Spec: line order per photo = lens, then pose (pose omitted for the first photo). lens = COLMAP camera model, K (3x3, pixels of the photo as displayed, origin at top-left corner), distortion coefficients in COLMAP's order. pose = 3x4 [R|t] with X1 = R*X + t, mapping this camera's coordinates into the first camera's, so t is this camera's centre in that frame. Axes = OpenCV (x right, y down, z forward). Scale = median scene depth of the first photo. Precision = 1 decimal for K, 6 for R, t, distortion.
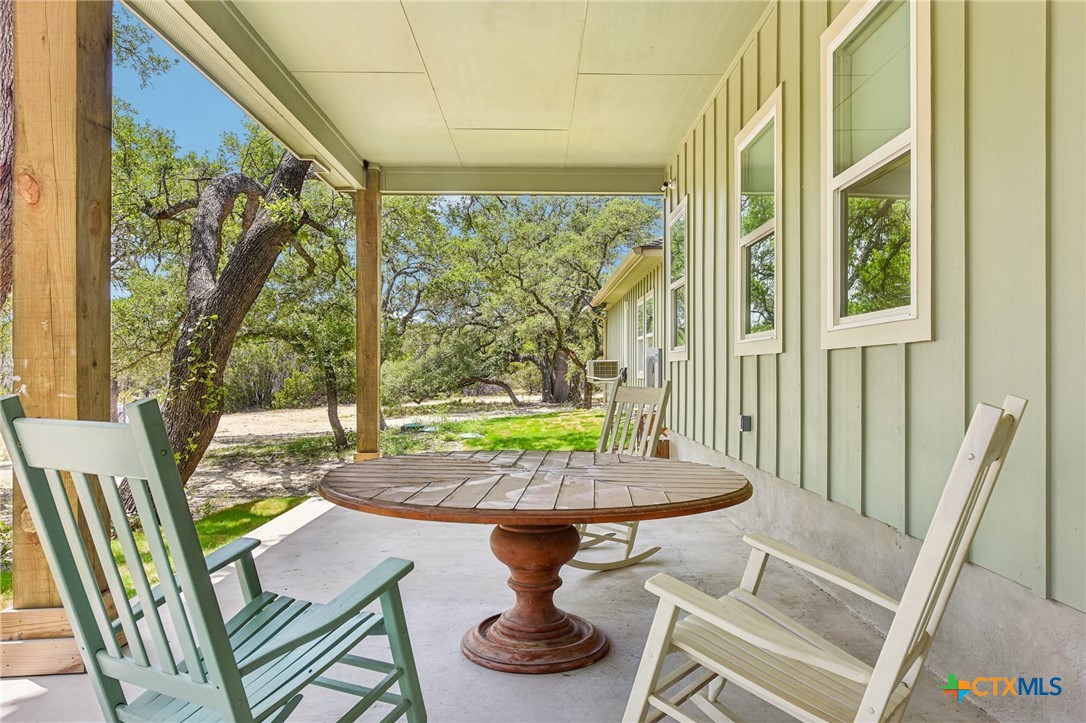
lens RADIAL K [[751.8, 0, 543.6], [0, 751.8, 365.0], [0, 0, 1]] dist [-0.001148, 0.000025]
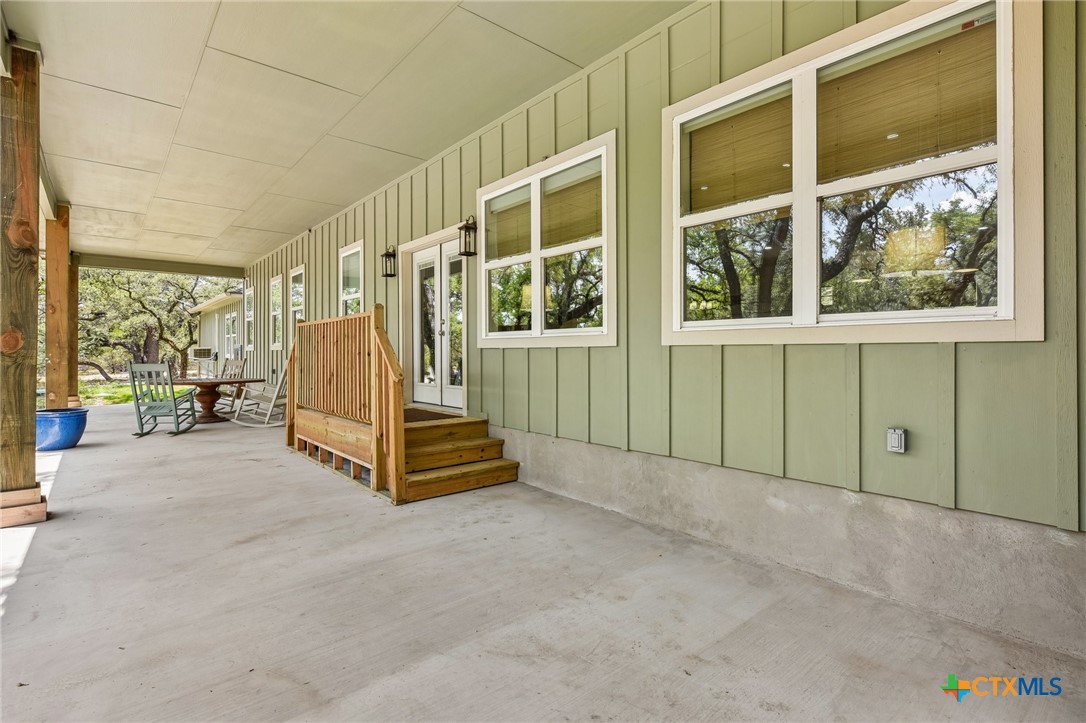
lens RADIAL K [[507.9, 0, 549.3], [0, 507.9, 353.0], [0, 0, 1]] dist [0.002380, -0.000212]
pose [[0.763396, -0.002353, 0.645926, -0.046457], [-0.002619, 0.999974, 0.006738, -0.003533], [-0.645925, -0.006836, 0.763370, -0.284256]]
